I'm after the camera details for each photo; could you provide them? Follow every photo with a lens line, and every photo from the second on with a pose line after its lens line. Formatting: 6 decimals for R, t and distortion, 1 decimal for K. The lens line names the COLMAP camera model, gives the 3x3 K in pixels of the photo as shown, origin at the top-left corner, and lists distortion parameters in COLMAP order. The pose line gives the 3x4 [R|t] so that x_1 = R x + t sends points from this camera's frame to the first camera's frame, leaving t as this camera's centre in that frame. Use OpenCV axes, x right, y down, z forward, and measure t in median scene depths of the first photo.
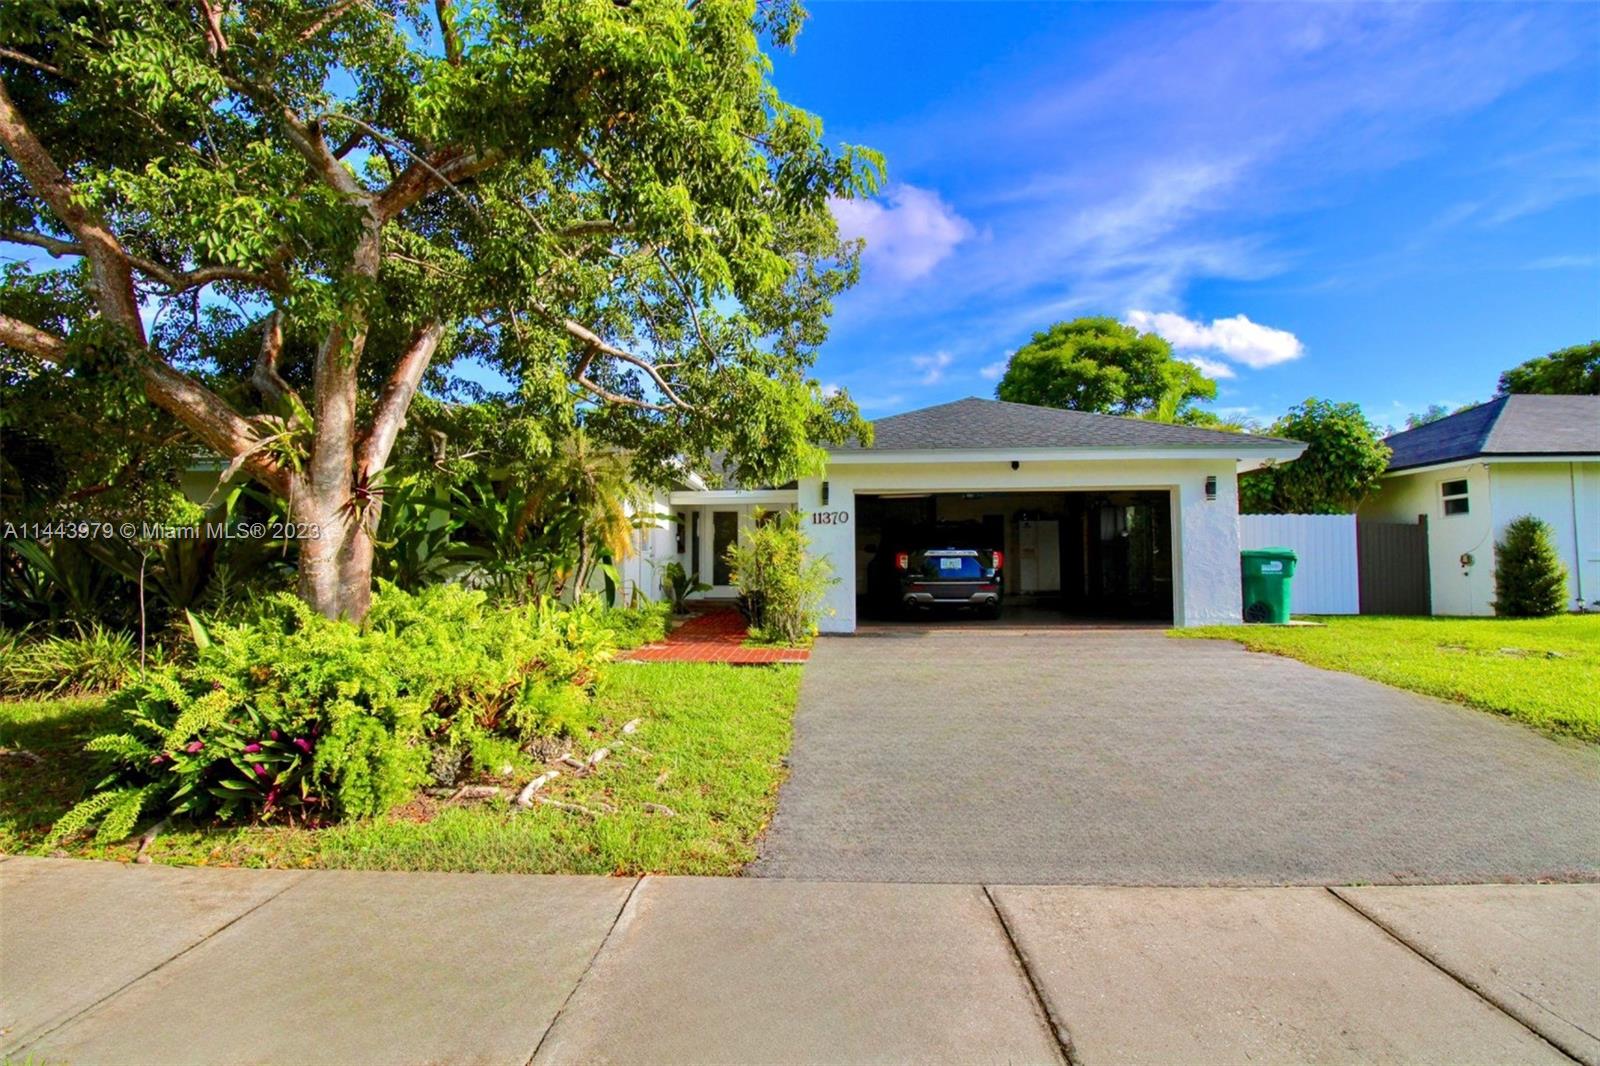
lens RADIAL K [[737.0, 0, 809.7], [0, 737.0, 527.5], [0, 0, 1]] dist [-0.002431, -0.014896]
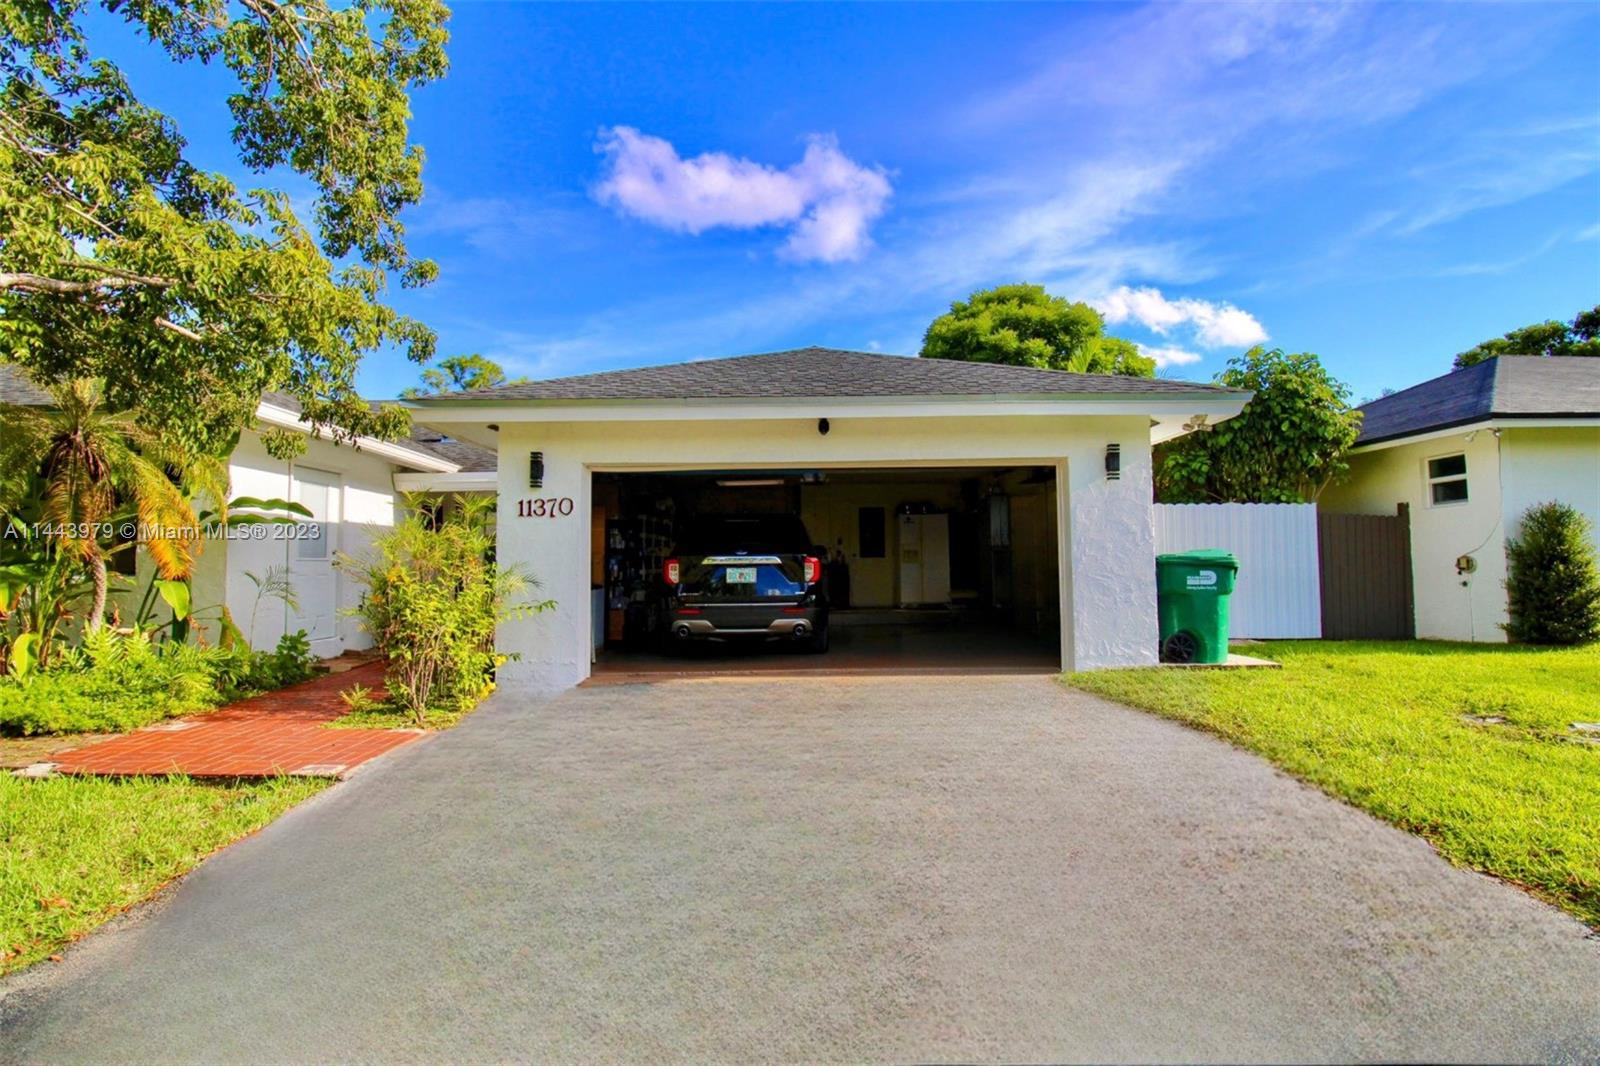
lens RADIAL K [[747.6, 0, 810.2], [0, 747.6, 518.7], [0, 0, 1]] dist [-0.001222, -0.013714]
pose [[0.998223, -0.002715, 0.059522, 0.193466], [0.003218, 0.999960, -0.008354, 0.002541], [-0.059497, 0.008531, 0.998192, 0.283940]]
